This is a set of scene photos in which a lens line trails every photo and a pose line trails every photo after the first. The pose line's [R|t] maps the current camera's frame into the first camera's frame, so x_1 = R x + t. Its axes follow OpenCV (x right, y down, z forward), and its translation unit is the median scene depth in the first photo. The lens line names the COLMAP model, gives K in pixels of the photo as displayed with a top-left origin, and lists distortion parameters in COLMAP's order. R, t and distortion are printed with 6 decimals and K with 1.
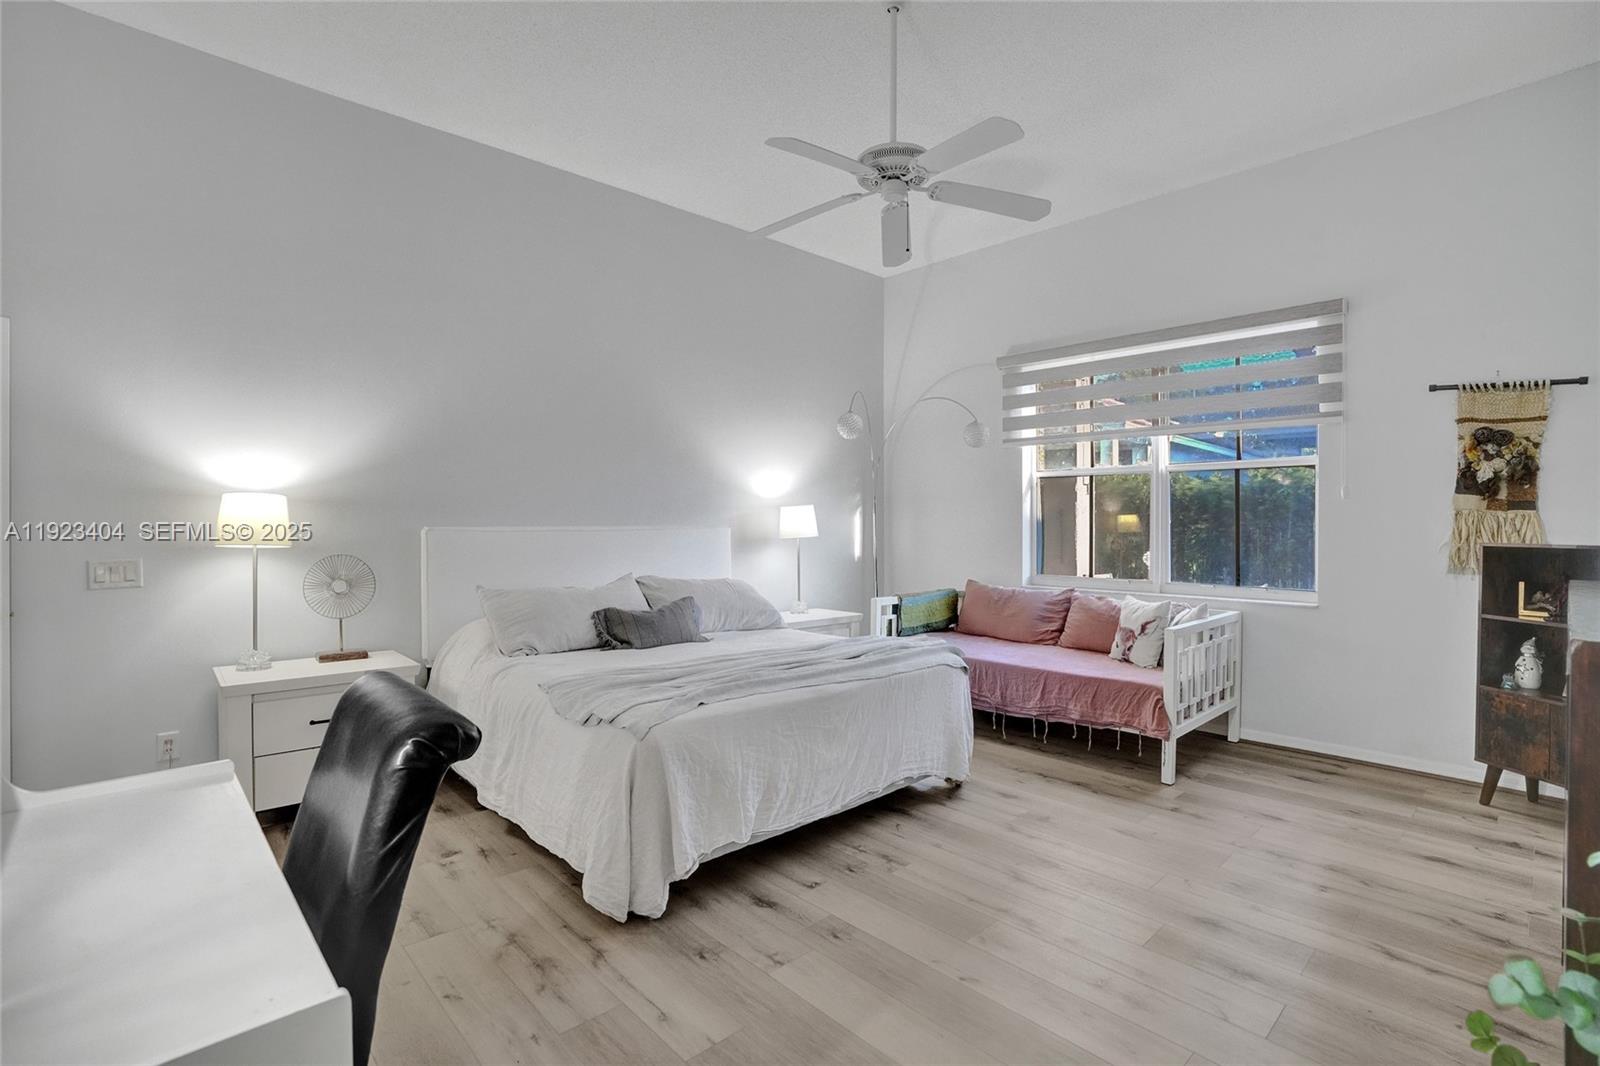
lens RADIAL K [[724.6, 0, 799.5], [0, 724.6, 534.4], [0, 0, 1]] dist [-0.025622, -0.000188]
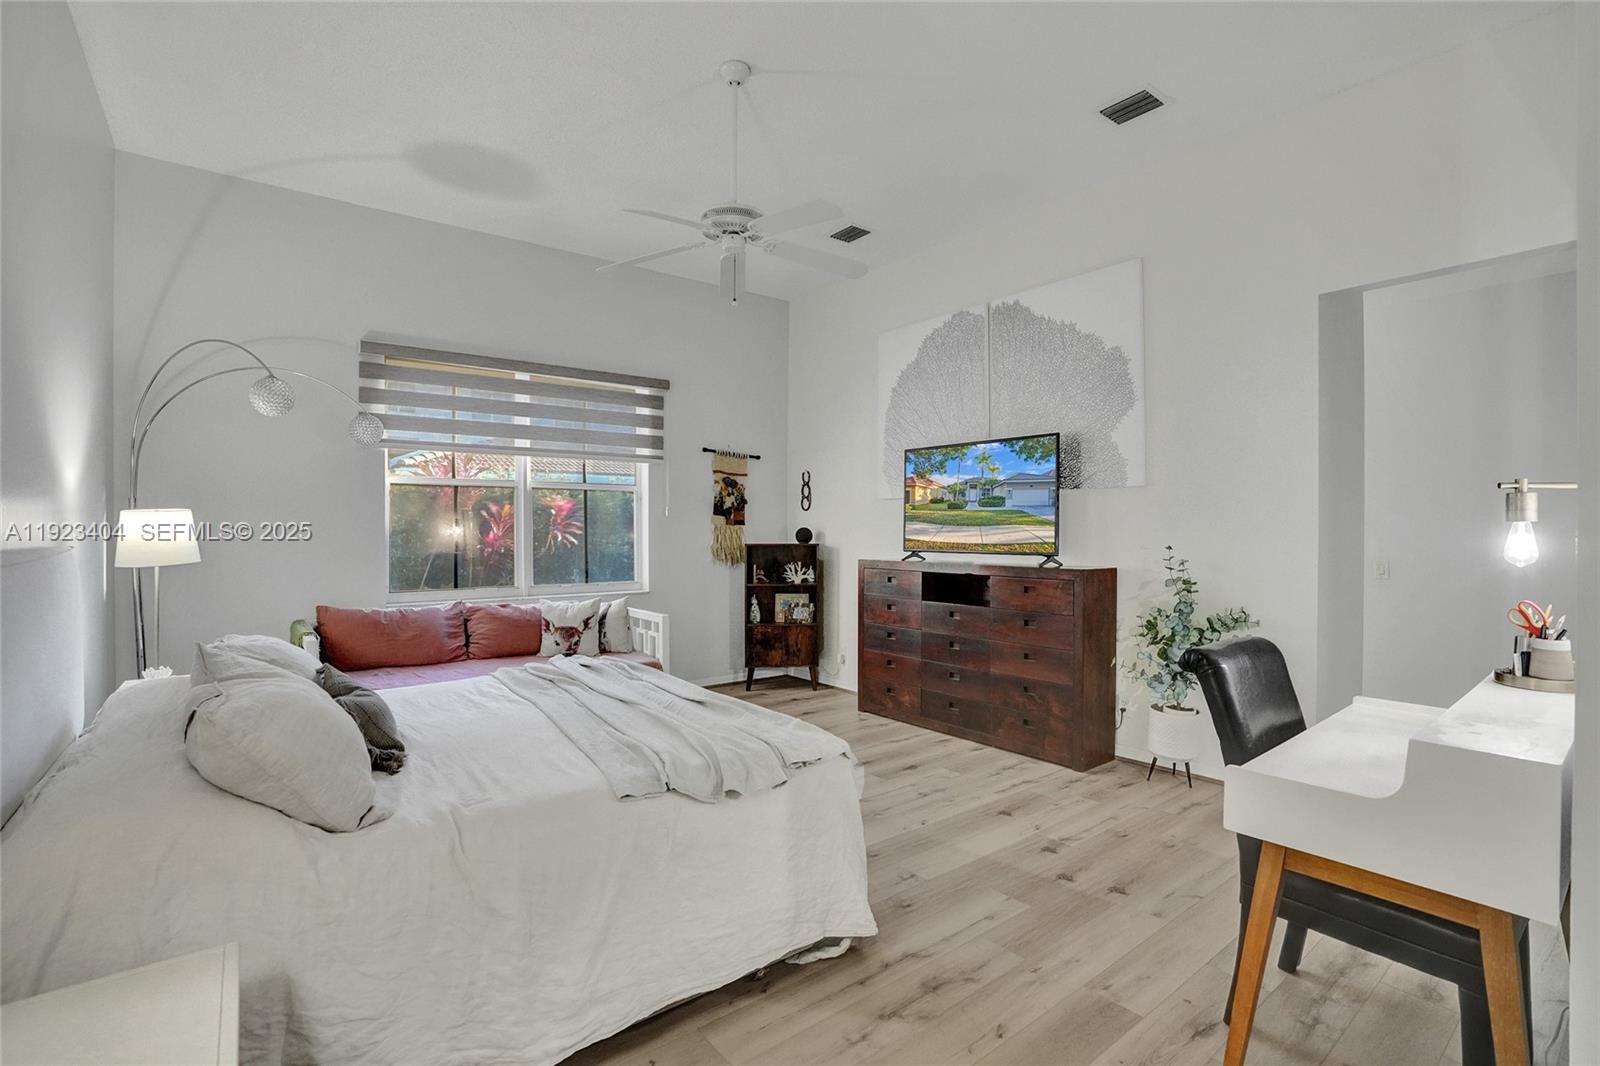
lens RADIAL K [[748.2, 0, 802.6], [0, 748.2, 541.8], [0, 0, 1]] dist [-0.076237, 0.031204]
pose [[0.080690, -0.014070, 0.996640, -0.847414], [0.016460, 0.999783, 0.012782, -0.013964], [-0.996603, 0.015373, 0.080904, 0.678233]]
